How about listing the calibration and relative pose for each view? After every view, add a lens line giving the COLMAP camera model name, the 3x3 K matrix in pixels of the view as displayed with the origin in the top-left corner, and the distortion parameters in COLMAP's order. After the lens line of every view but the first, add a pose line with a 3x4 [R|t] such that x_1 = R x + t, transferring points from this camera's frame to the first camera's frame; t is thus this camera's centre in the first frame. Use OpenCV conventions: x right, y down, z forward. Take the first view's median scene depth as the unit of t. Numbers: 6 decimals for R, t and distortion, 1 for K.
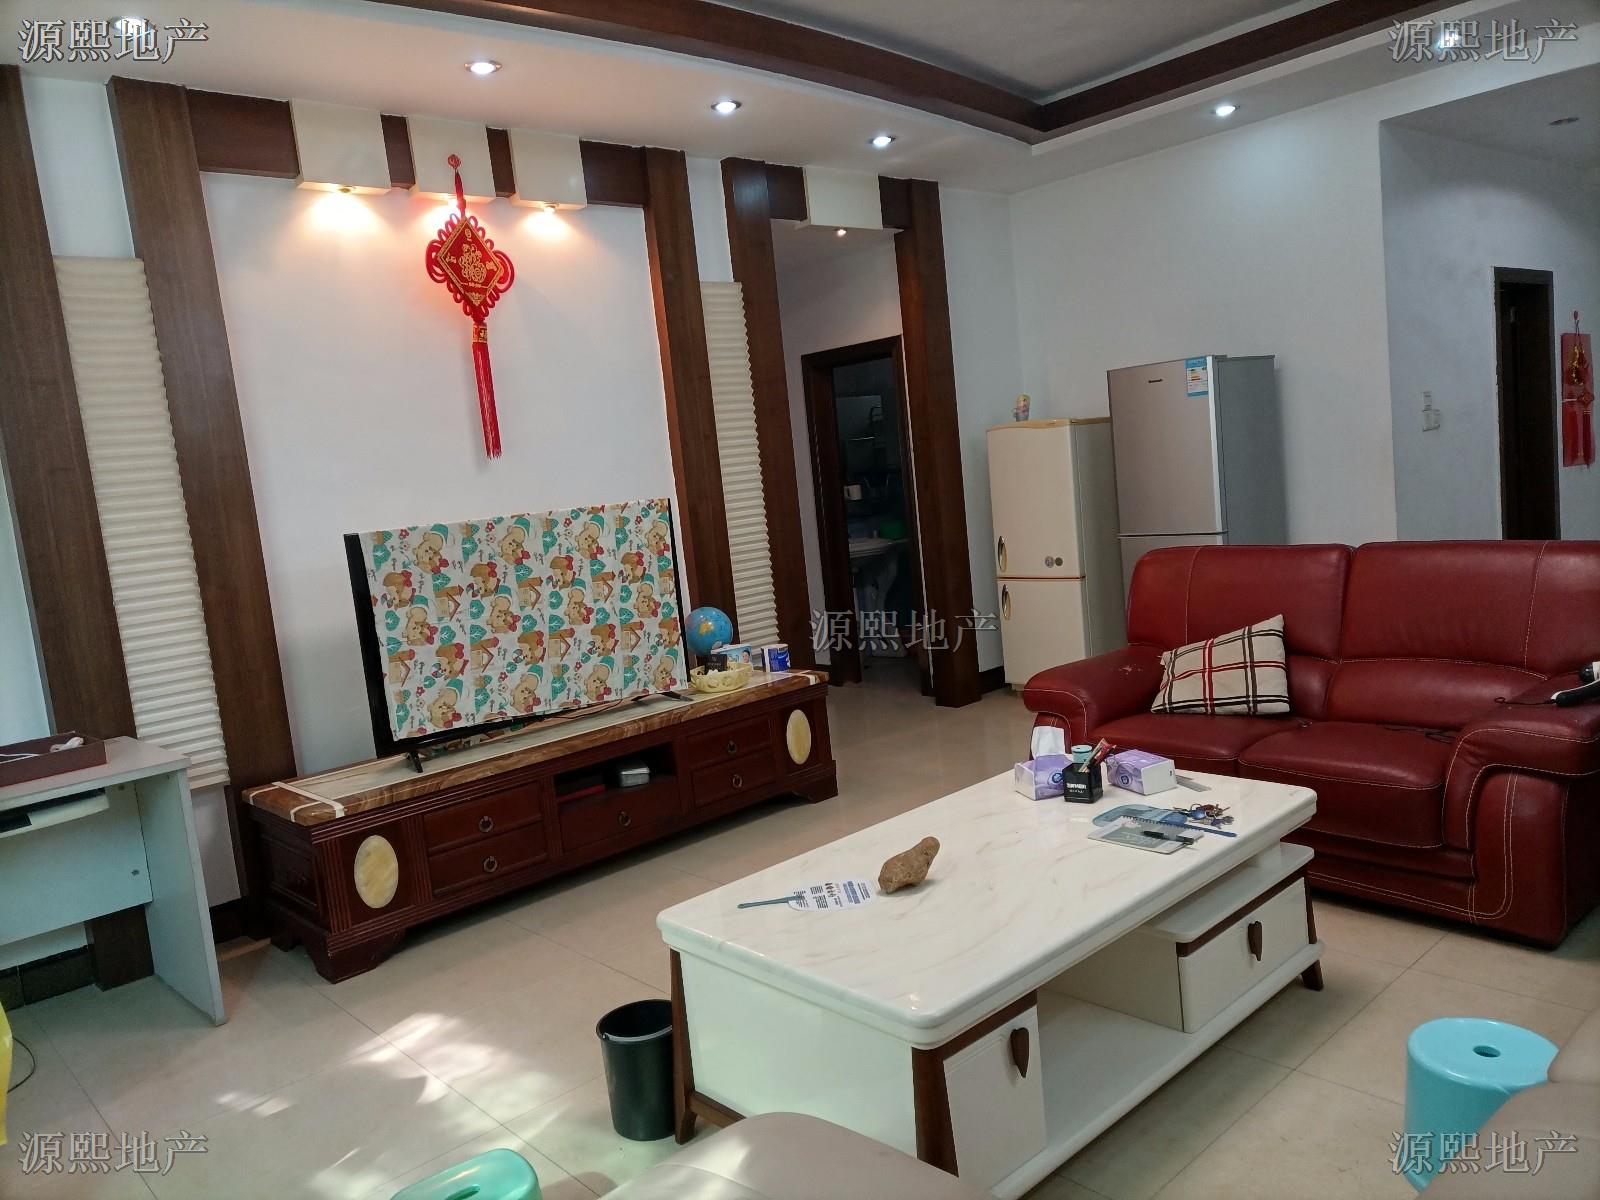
lens RADIAL K [[1199.3, 0, 802.4], [0, 1199.3, 601.5], [0, 0, 1]] dist [0.067993, -0.053867]
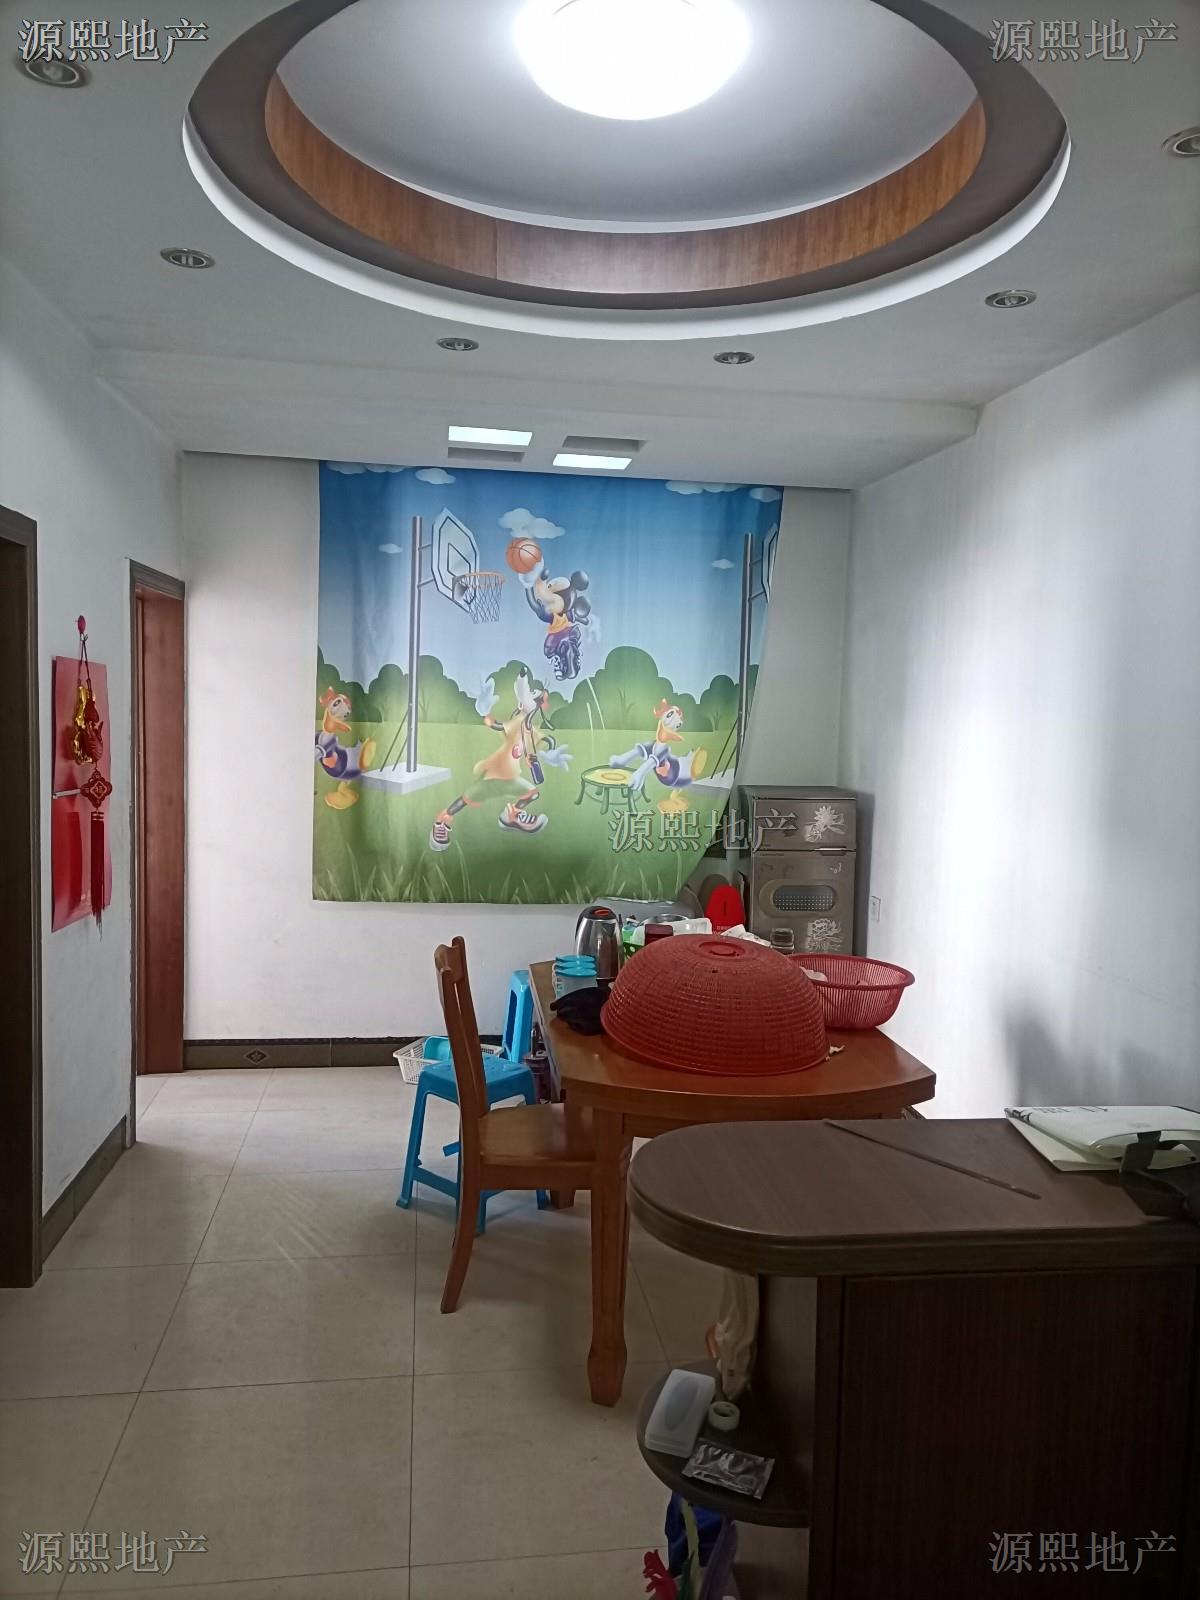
lens RADIAL K [[1199.3, 0, 603.6], [0, 1199.3, 799.7], [0, 0, 1]] dist [0.067993, -0.053867]
pose [[0.560778, 0.061278, 0.825695, 0.340655], [0.015025, 0.996340, -0.084147, -0.115632], [-0.827830, 0.059594, 0.557805, 0.540849]]
